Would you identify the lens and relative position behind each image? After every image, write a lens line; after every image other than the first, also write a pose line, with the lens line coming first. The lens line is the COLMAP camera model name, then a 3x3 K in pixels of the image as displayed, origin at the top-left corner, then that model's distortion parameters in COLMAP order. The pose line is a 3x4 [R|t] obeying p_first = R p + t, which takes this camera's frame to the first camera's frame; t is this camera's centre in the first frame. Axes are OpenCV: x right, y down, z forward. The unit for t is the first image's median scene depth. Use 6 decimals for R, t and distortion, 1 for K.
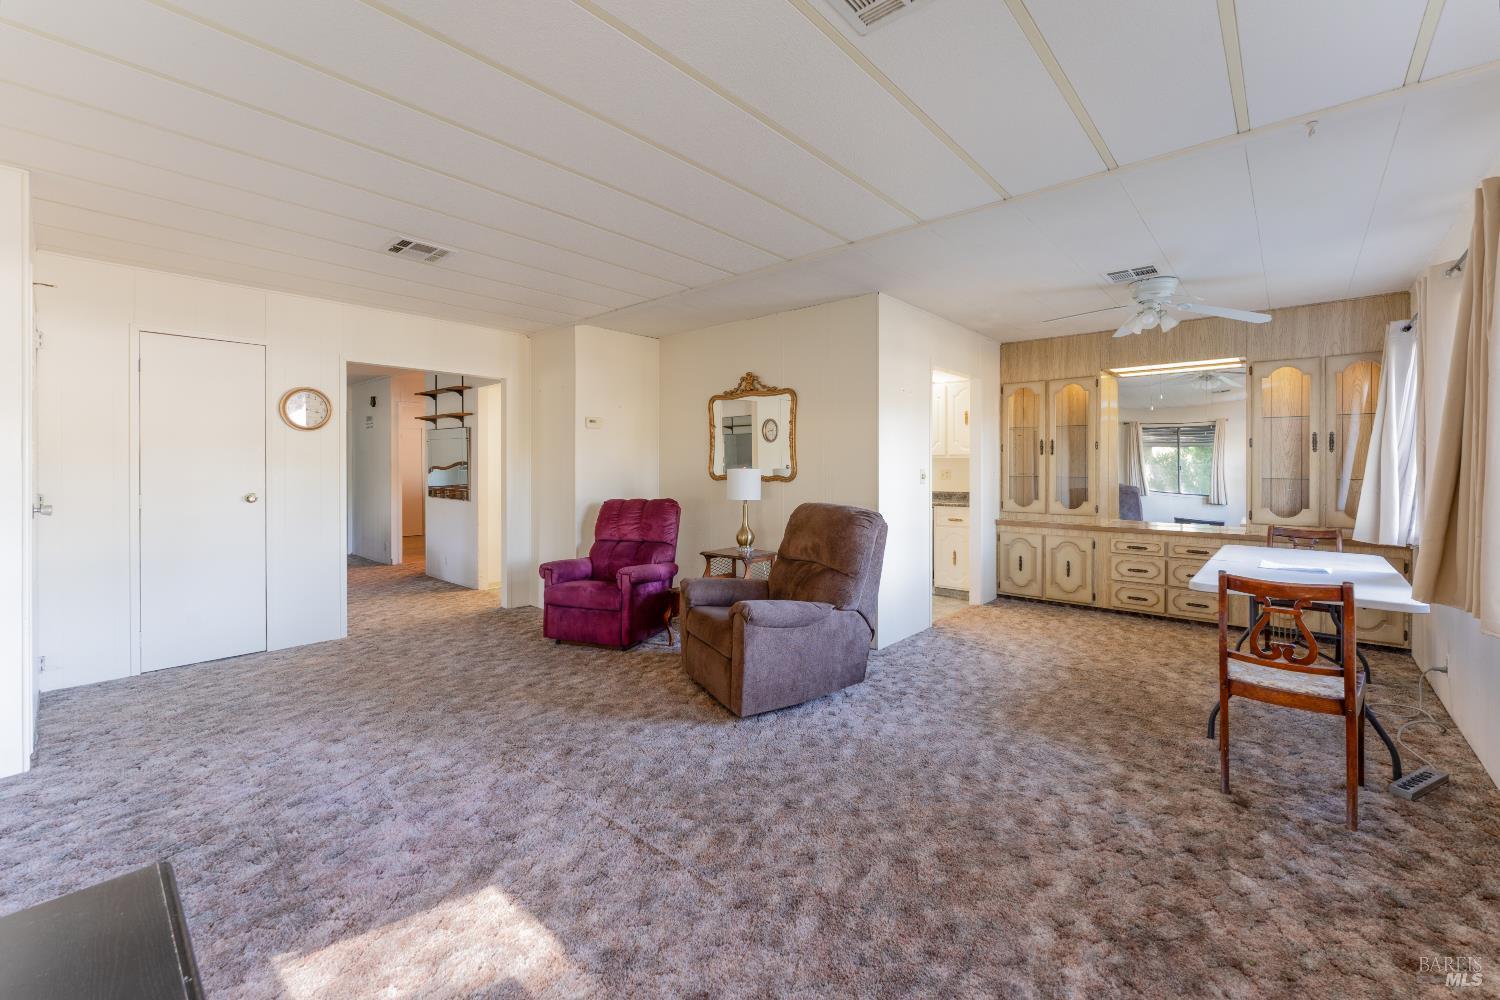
lens RADIAL K [[601.2, 0, 746.8], [0, 601.2, 472.8], [0, 0, 1]] dist [0.001348, 0.000313]
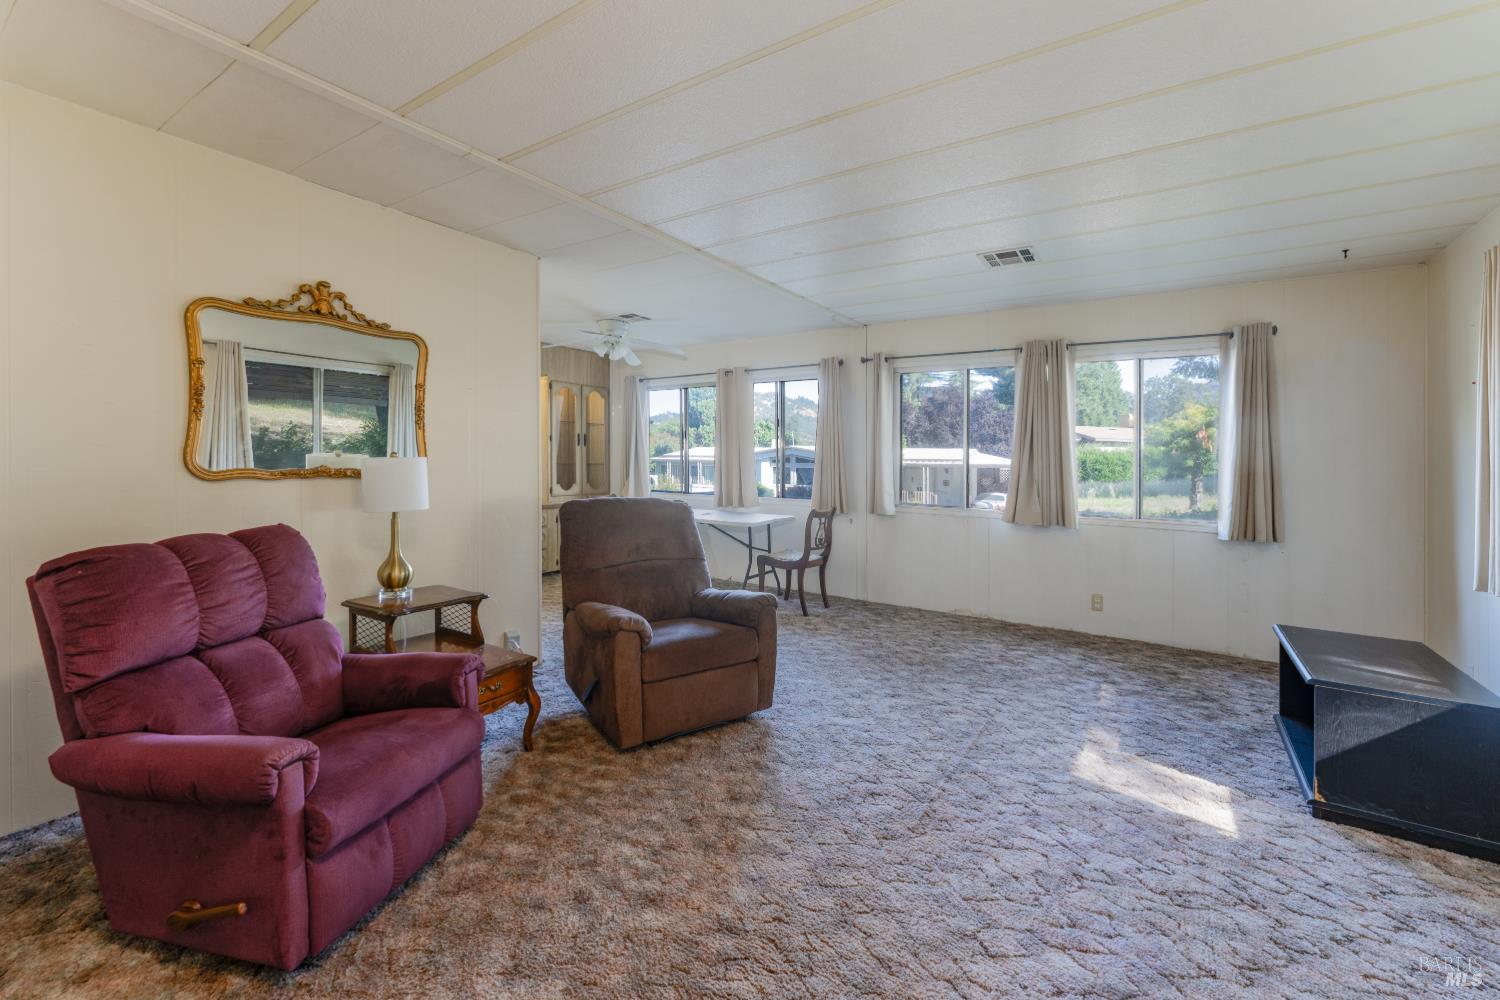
lens RADIAL K [[627.7, 0, 752.8], [0, 627.7, 427.2], [0, 0, 1]] dist [-0.001363, -0.000158]
pose [[-0.142247, 0.044781, 0.988818, -0.823527], [-0.008290, 0.998887, -0.046430, -0.012289], [-0.989796, -0.014801, -0.141718, 0.911289]]
